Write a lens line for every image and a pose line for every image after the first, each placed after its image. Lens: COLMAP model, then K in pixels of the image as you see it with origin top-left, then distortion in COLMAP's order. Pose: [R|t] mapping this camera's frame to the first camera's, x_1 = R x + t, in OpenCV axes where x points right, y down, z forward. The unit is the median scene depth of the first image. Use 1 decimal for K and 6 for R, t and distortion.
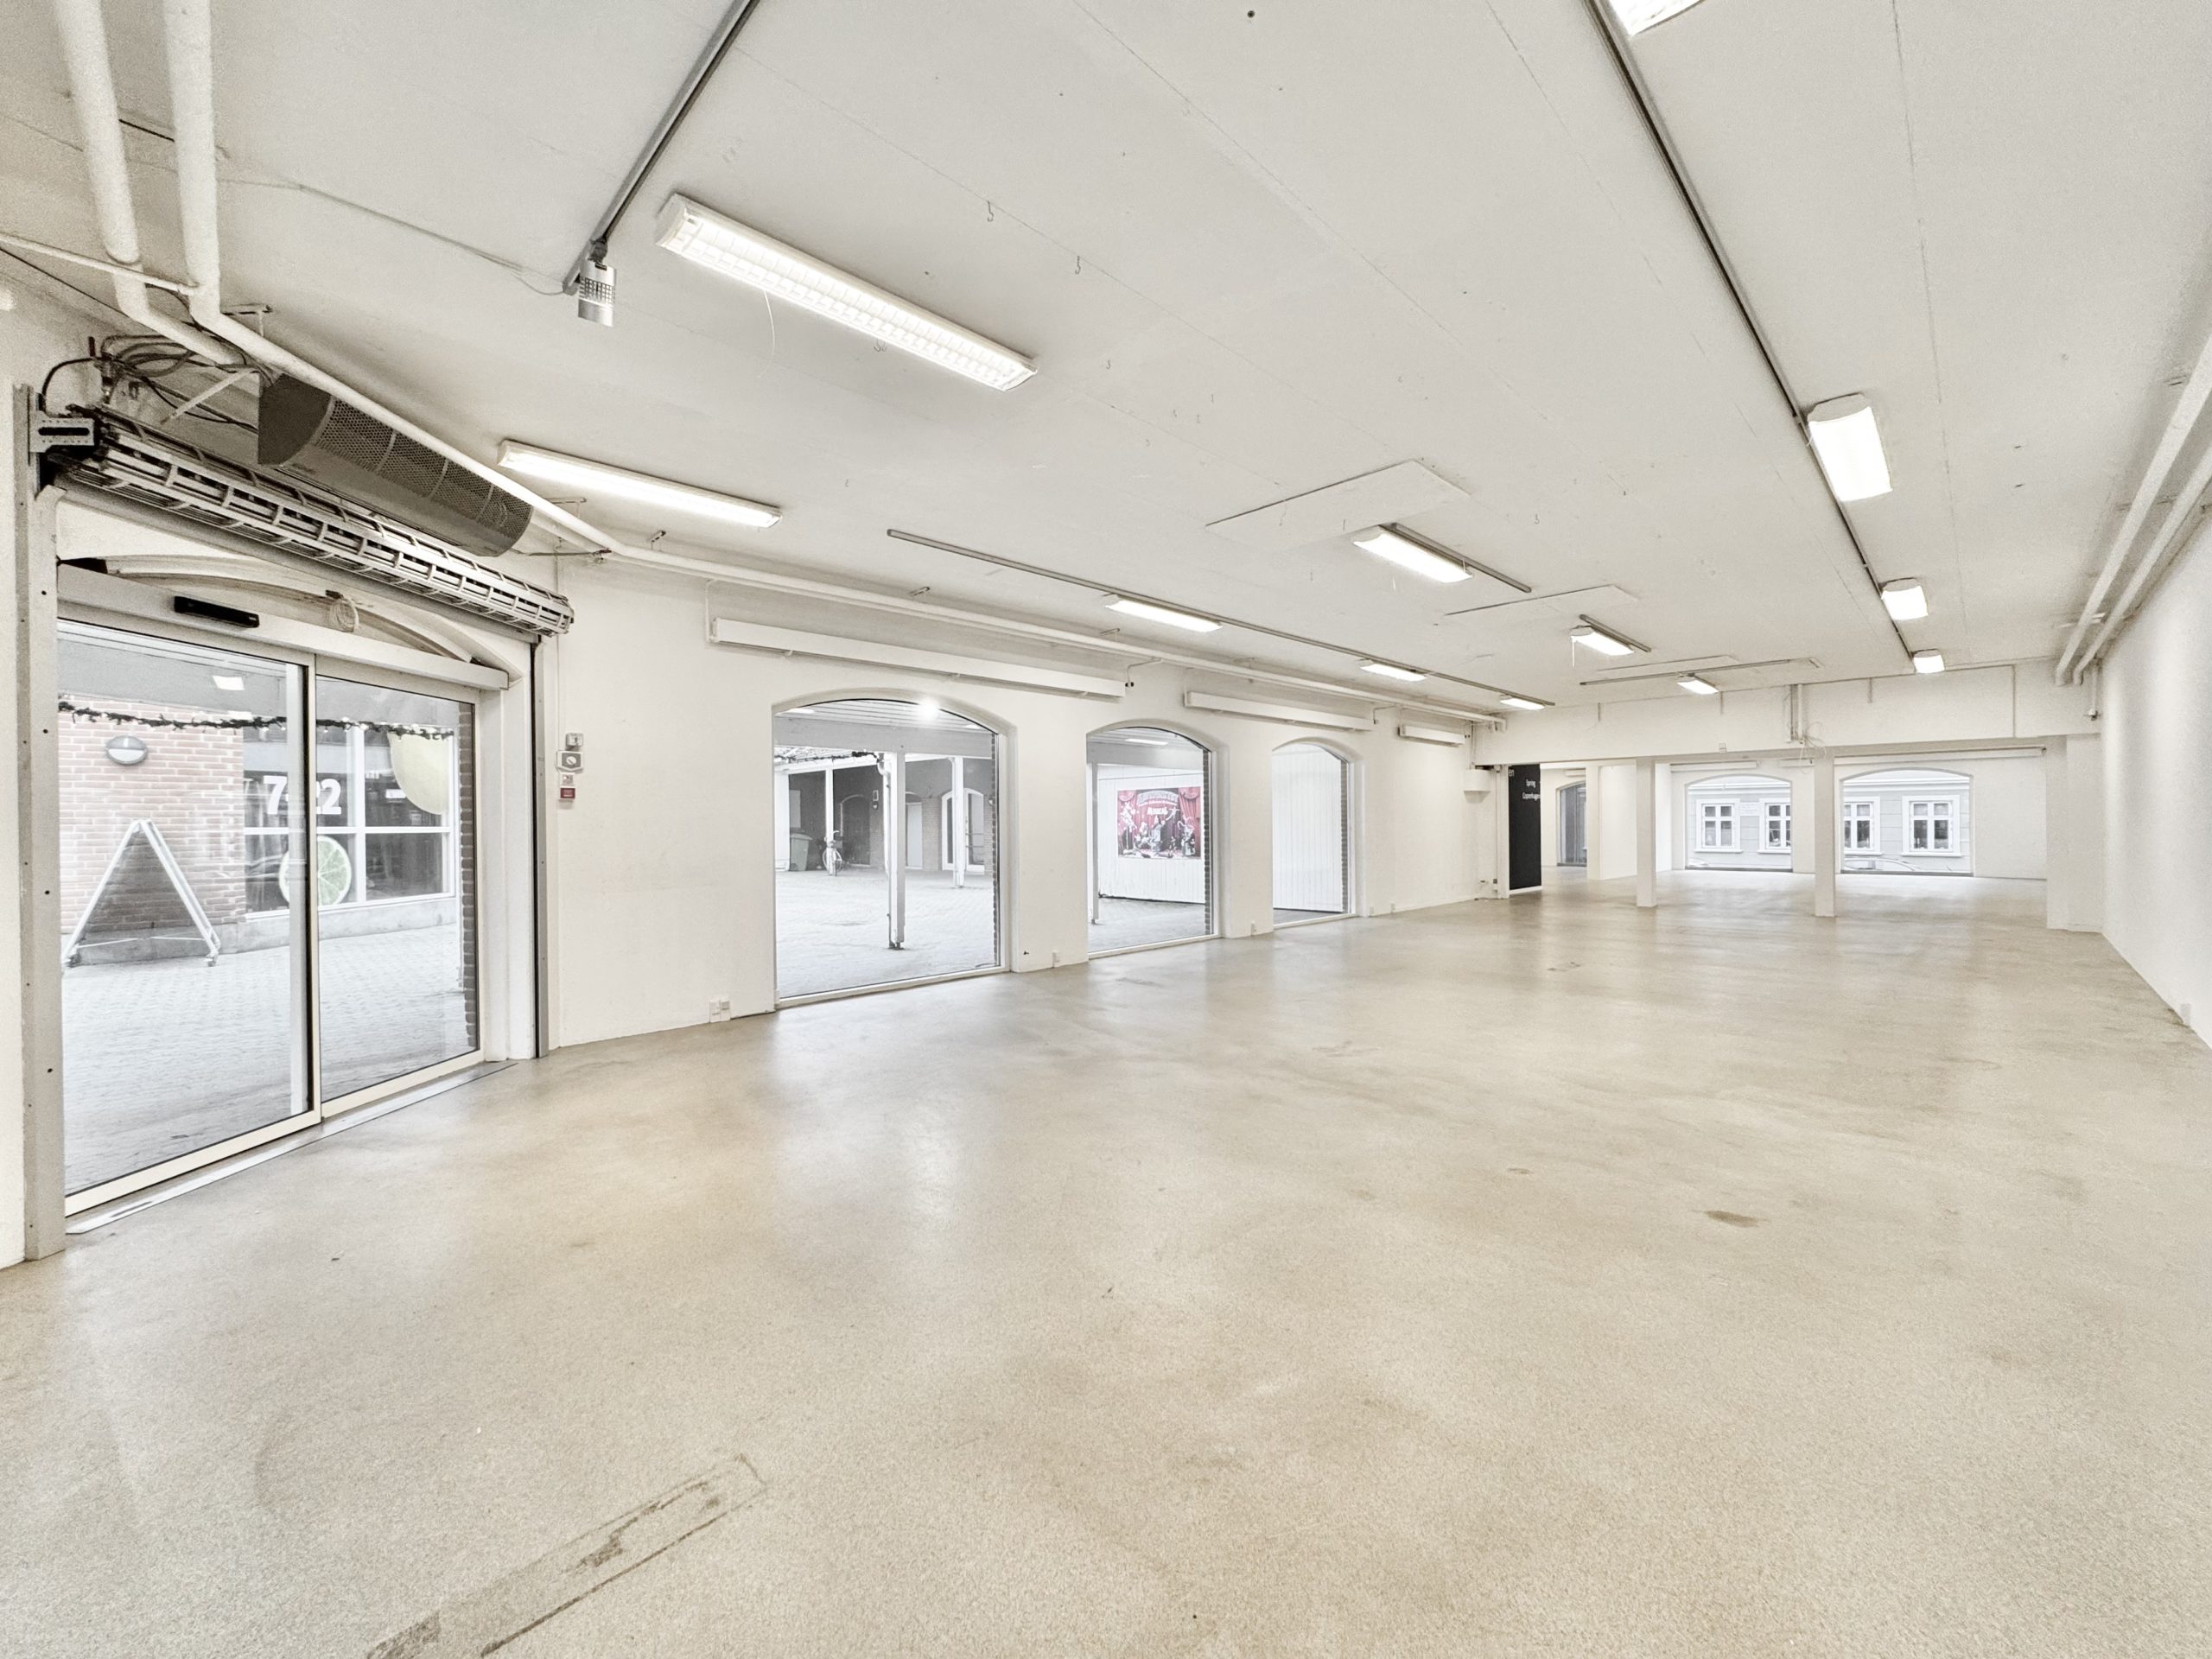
lens RADIAL K [[882.3, 0, 1106.0], [0, 882.3, 829.5], [0, 0, 1]] dist [-0.001052, -0.000018]
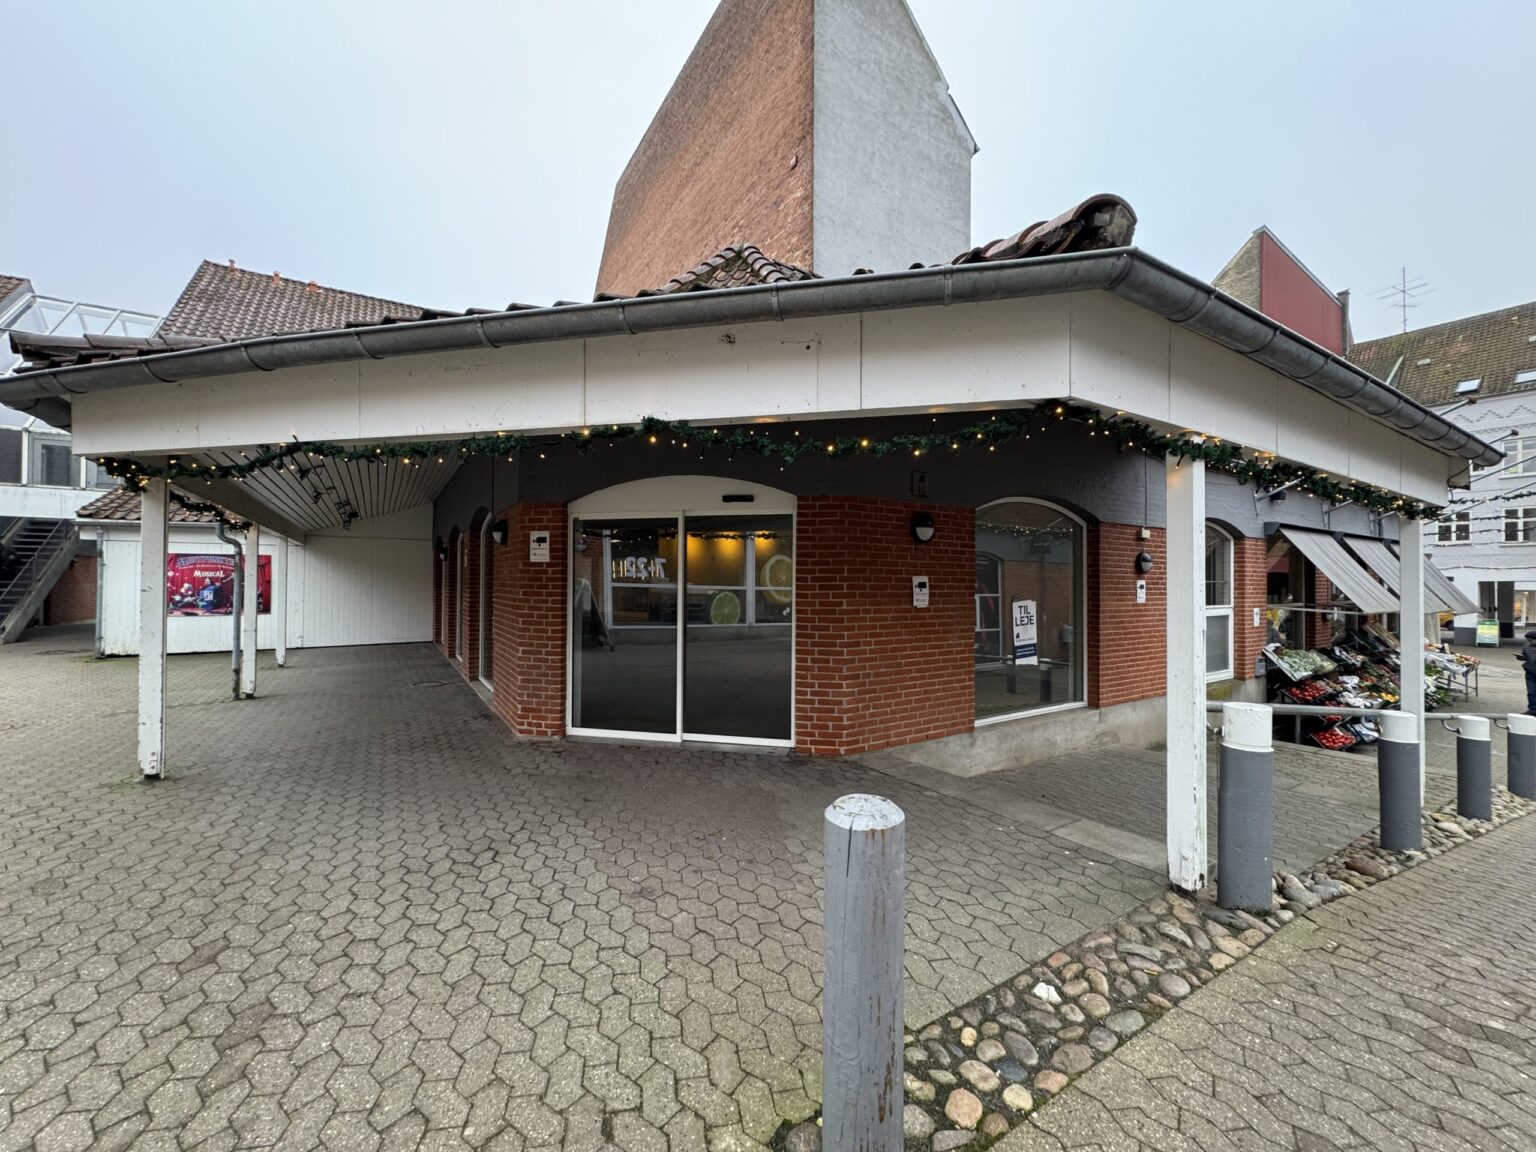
lens RADIAL K [[612.6, 0, 768.0], [0, 612.6, 576.0], [0, 0, 1]] dist [-0.001052, -0.000018]
pose [[0.216041, 0.020330, 0.976173, -0.550551], [-0.003487, 0.999793, -0.020050, -0.004688], [-0.976378, 0.000928, 0.216067, 0.127165]]
